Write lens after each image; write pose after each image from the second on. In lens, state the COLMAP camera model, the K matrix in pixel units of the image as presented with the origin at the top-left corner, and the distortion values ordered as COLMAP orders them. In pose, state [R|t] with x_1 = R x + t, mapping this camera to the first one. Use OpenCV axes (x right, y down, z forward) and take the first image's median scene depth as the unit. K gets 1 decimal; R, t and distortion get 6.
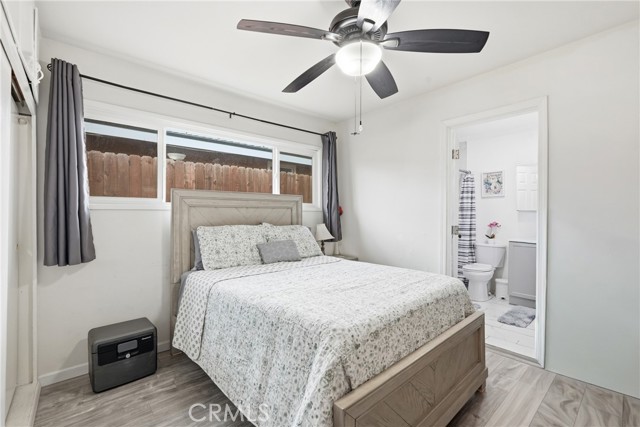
lens RADIAL K [[285.6, 0, 321.6], [0, 285.6, 208.6], [0, 0, 1]] dist [-0.010768, 0.003838]
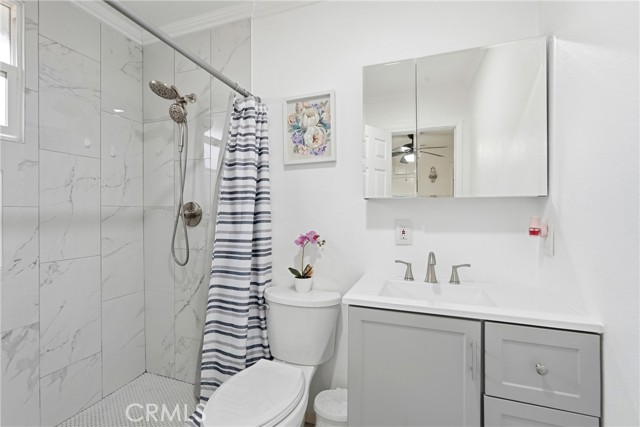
lens RADIAL K [[285.6, 0, 318.7], [0, 285.6, 214.5], [0, 0, 1]] dist [-0.010768, 0.003838]
pose [[0.891630, -0.012195, 0.452600, 0.437971], [0.014652, 0.999891, -0.001923, 0.026513], [-0.452527, 0.008347, 0.891712, 0.655267]]
